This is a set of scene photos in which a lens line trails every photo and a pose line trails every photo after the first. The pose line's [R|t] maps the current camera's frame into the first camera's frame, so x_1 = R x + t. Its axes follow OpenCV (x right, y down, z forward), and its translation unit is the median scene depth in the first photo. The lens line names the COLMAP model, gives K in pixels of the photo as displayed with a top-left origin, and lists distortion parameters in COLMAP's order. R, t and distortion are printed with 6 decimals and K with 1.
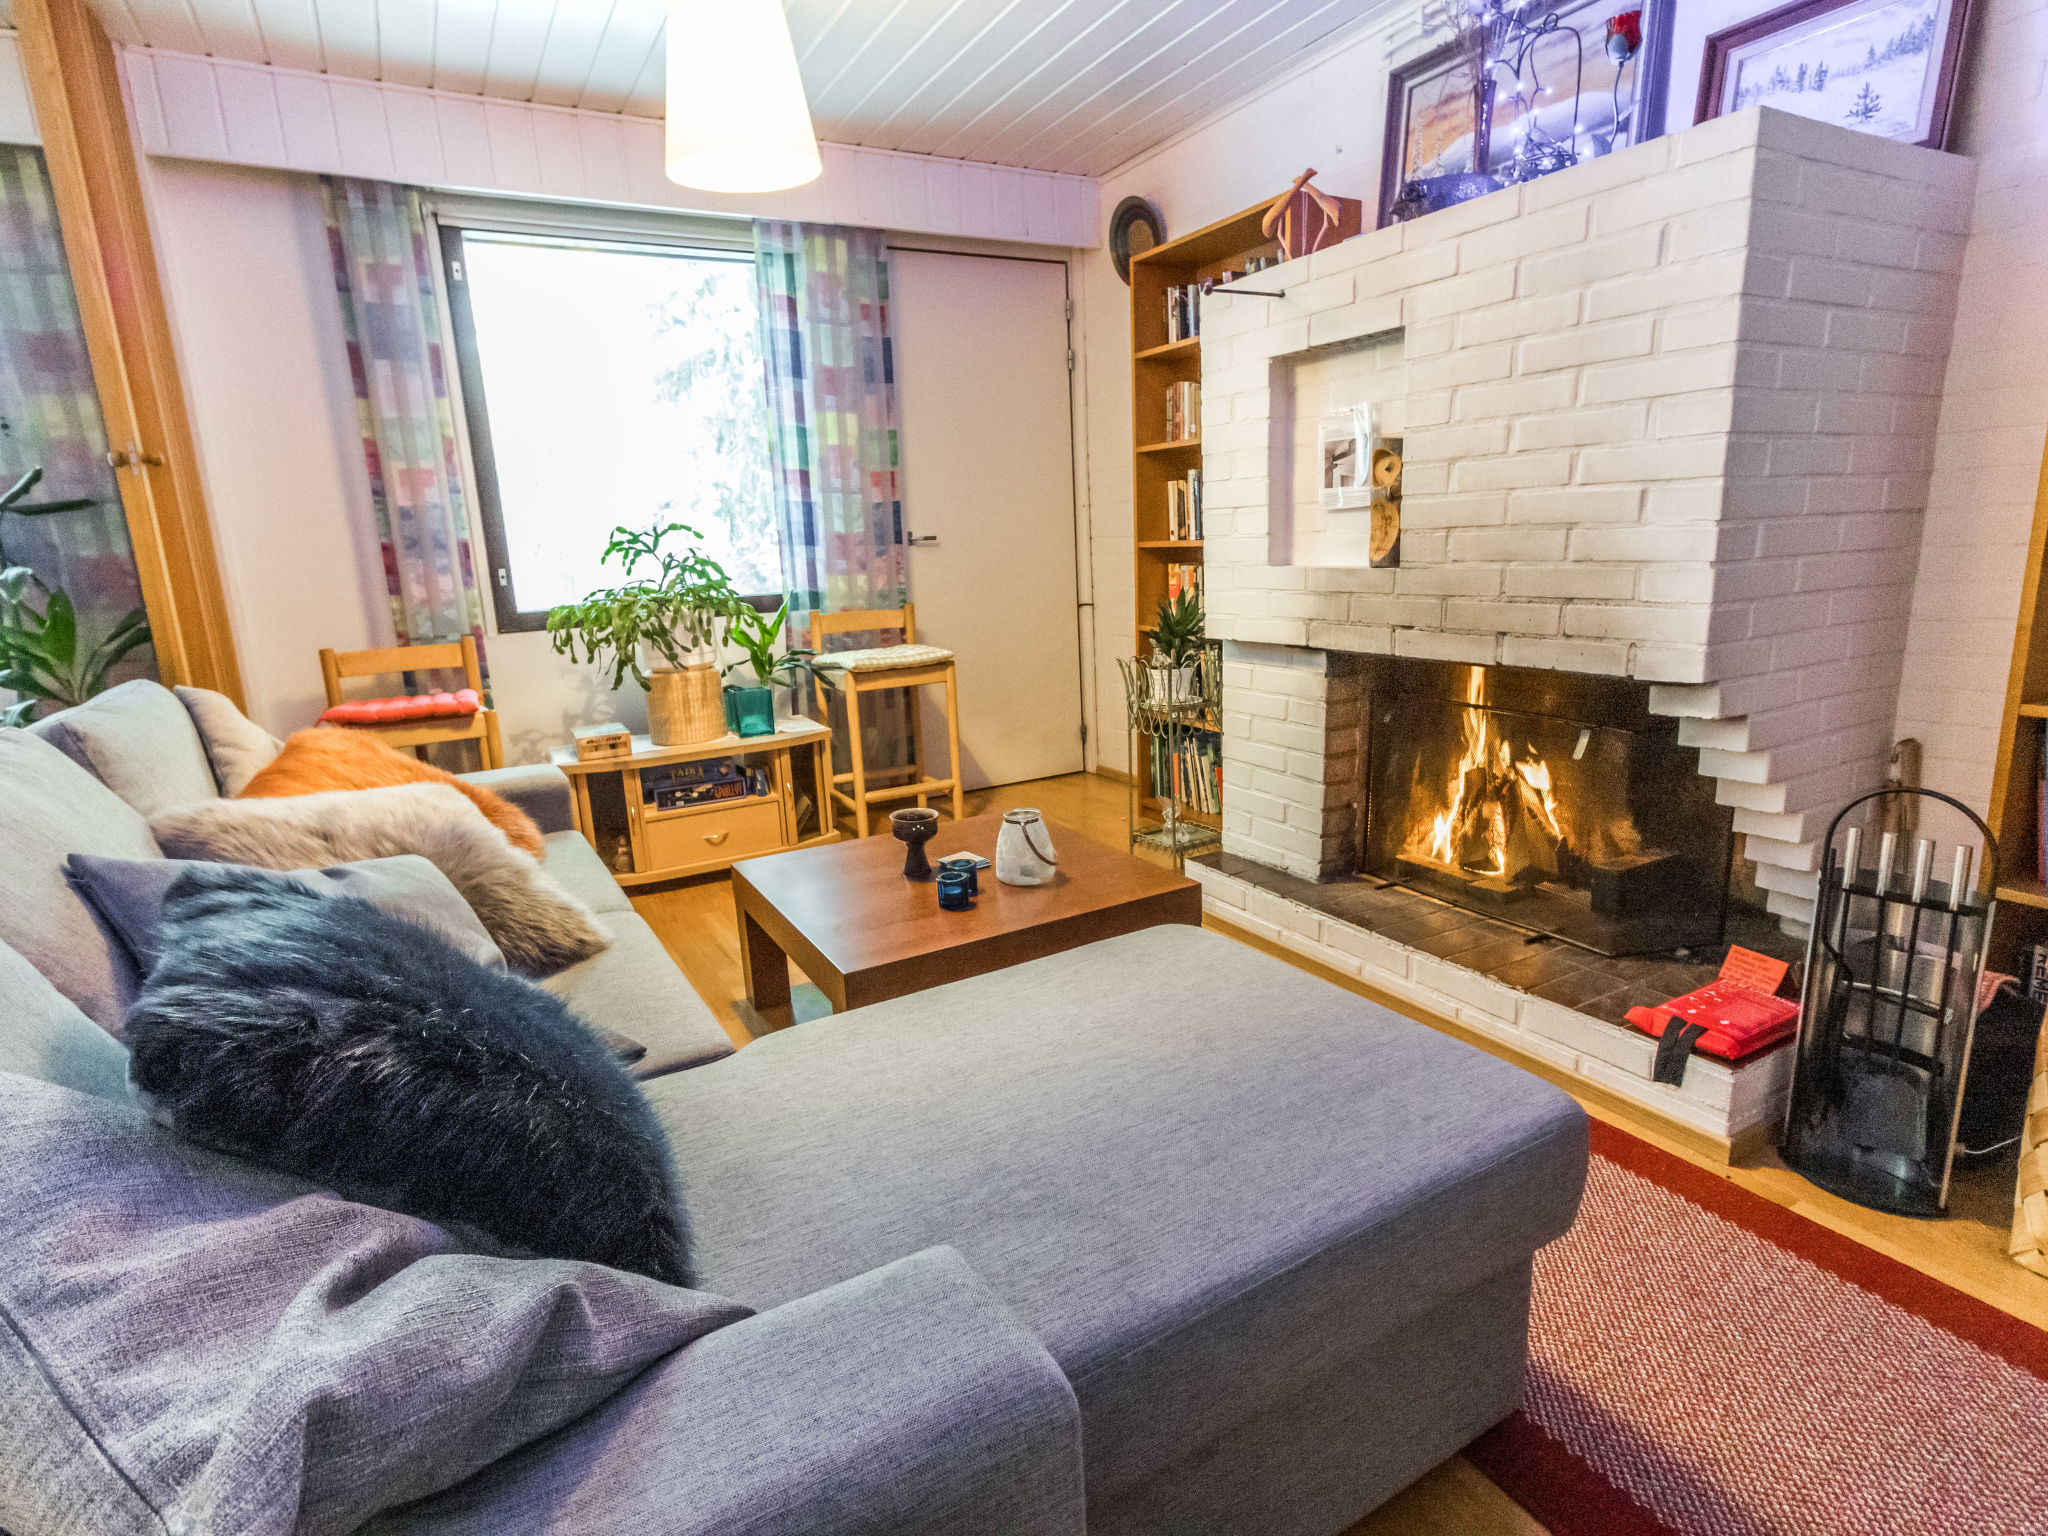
lens RADIAL K [[1072.7, 0, 1004.8], [0, 1072.7, 763.5], [0, 0, 1]] dist [-0.001041, 0.001503]
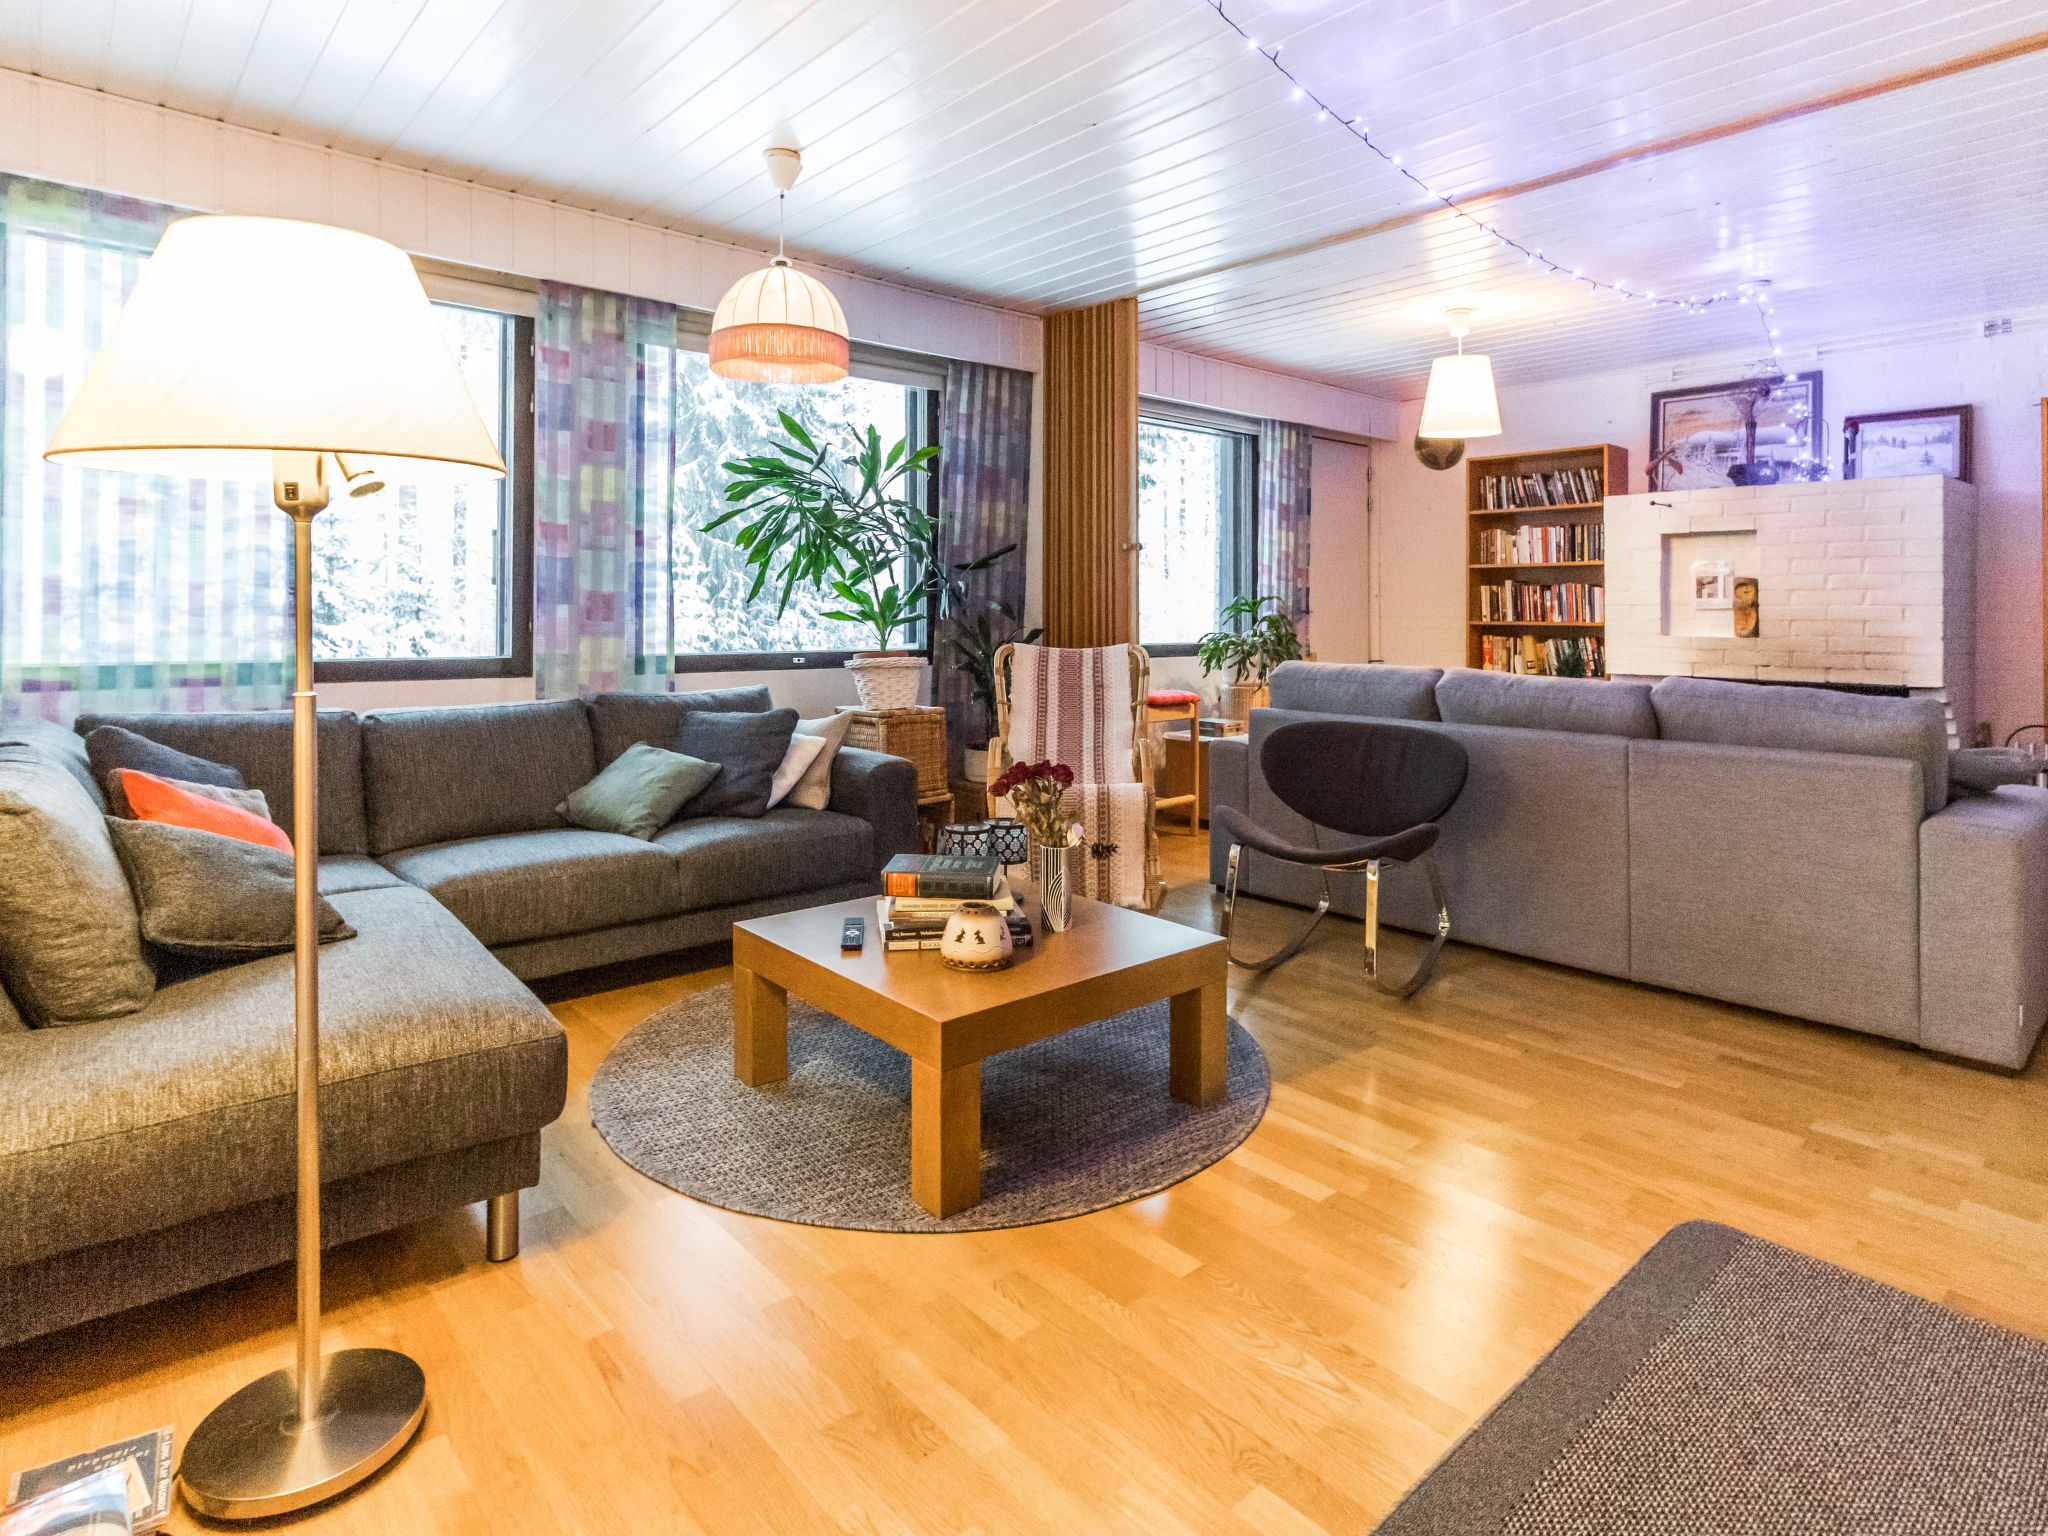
lens RADIAL K [[1139.5, 0, 1006.4], [0, 1139.5, 590.1], [0, 0, 1]] dist [0.011602, -0.001037]
pose [[0.973924, 0.055456, 0.219993, -1.245962], [-0.002865, 0.972595, -0.232486, 0.200272], [-0.226857, 0.225794, 0.947393, -0.644767]]
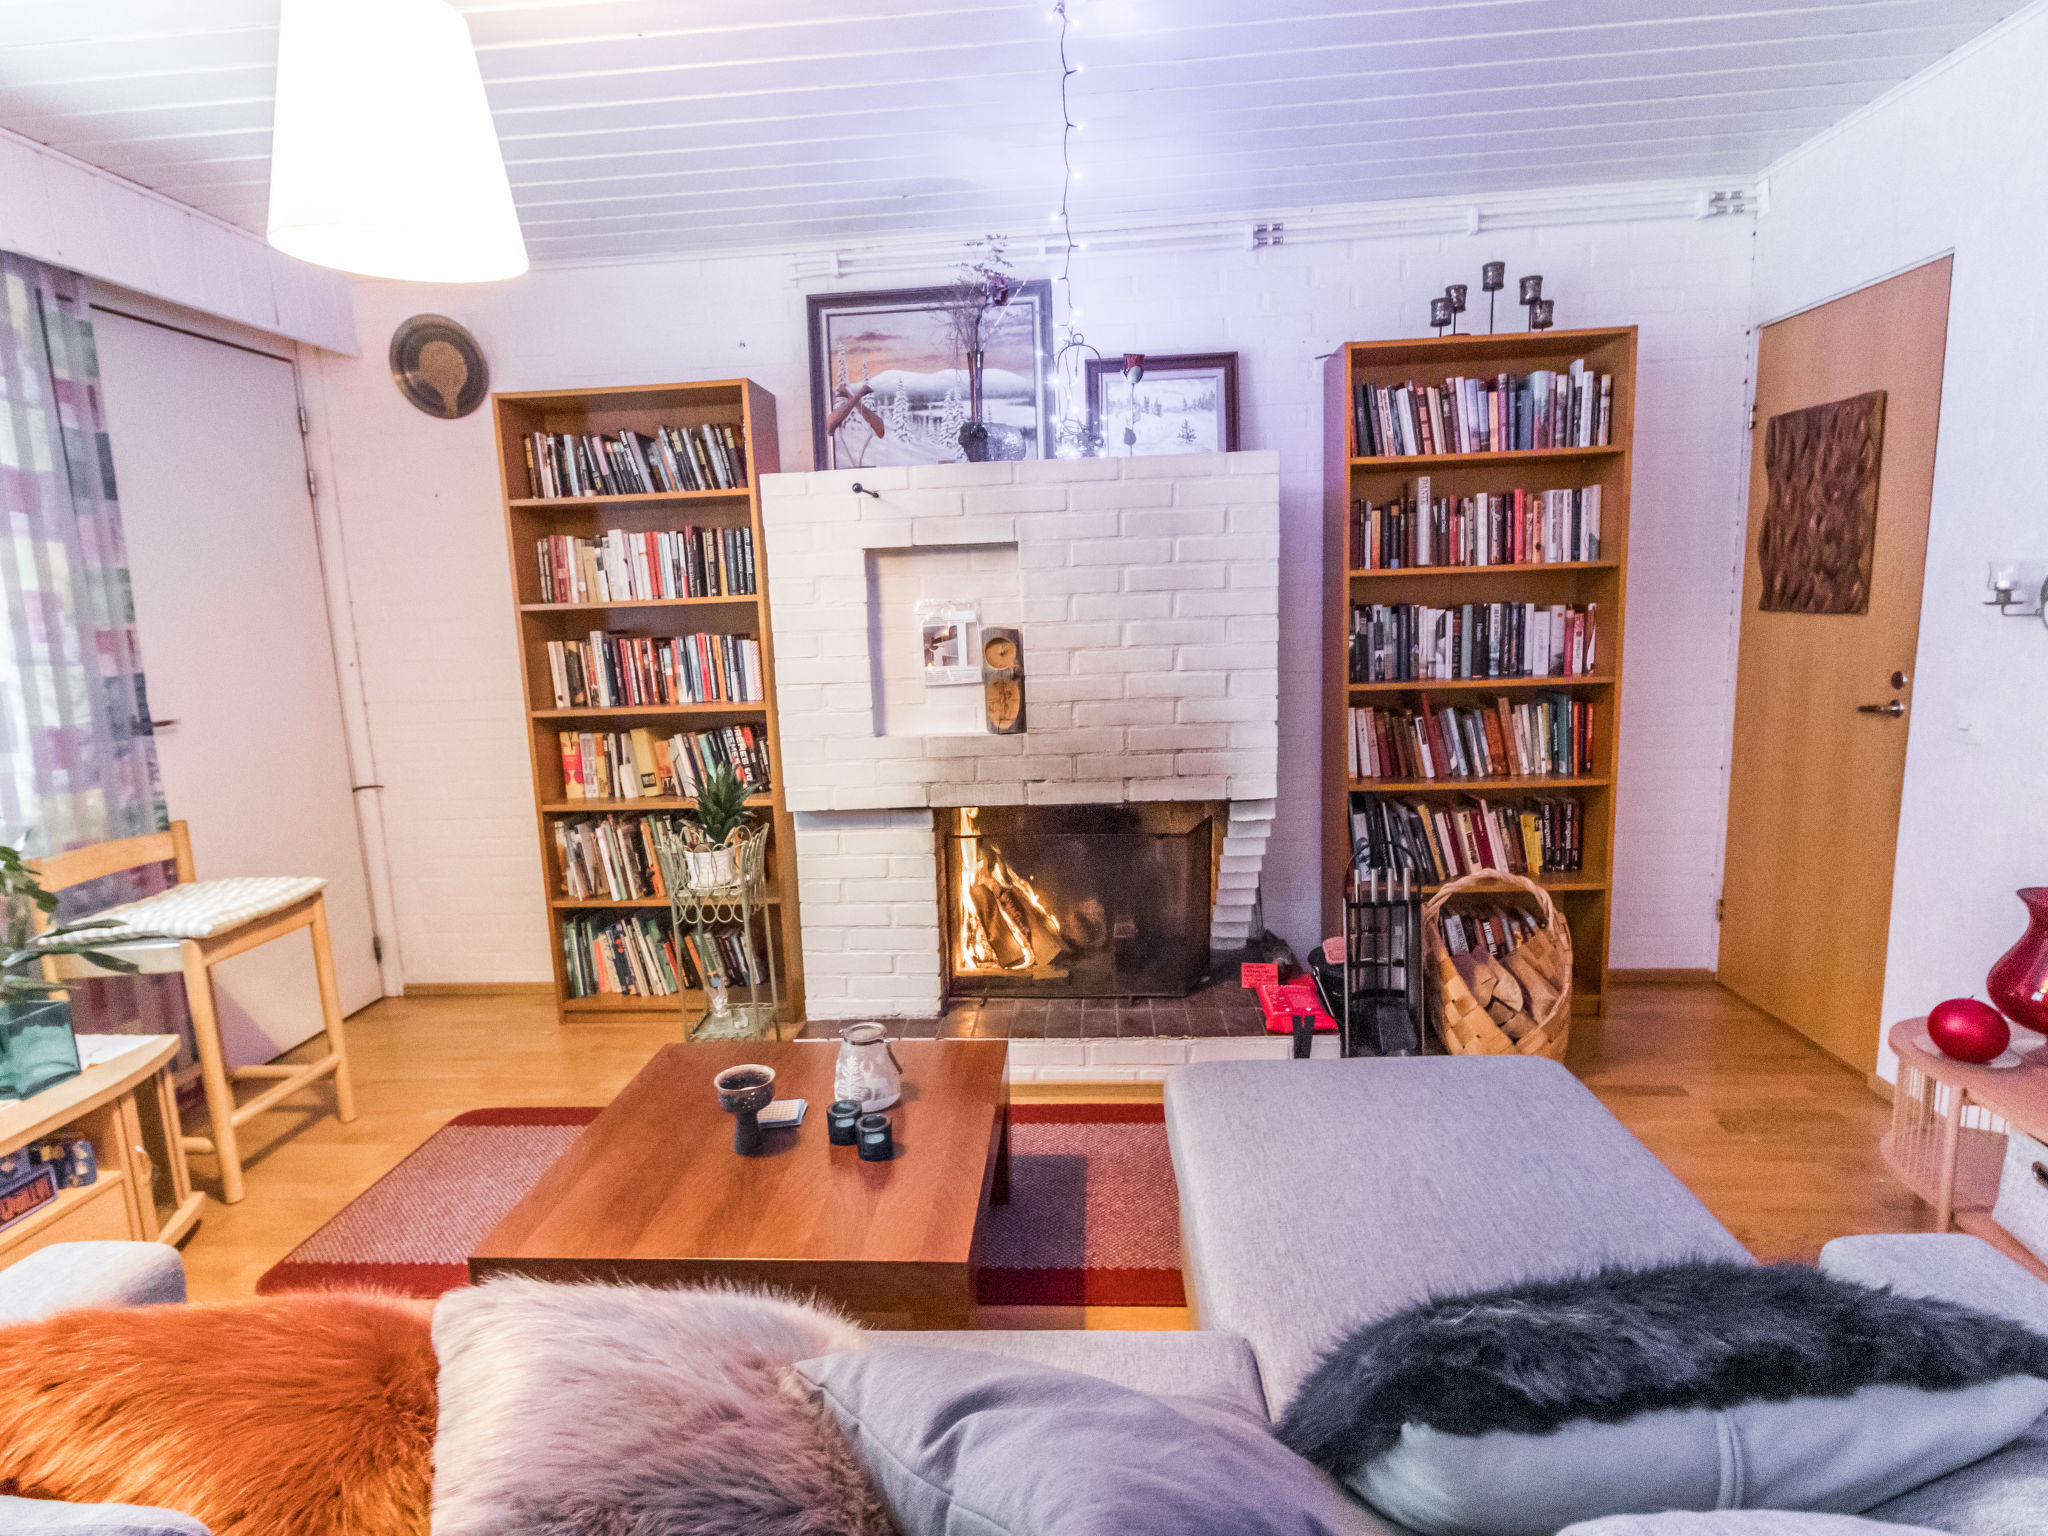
lens RADIAL K [[1072.7, 0, 1022.4], [0, 1072.7, 759.6], [0, 0, 1]] dist [-0.001041, 0.001503]
pose [[0.537002, -0.106002, 0.836895, -0.518811], [0.191494, 0.981493, 0.001444, -0.124584], [-0.821559, 0.159485, 0.547362, 0.275902]]
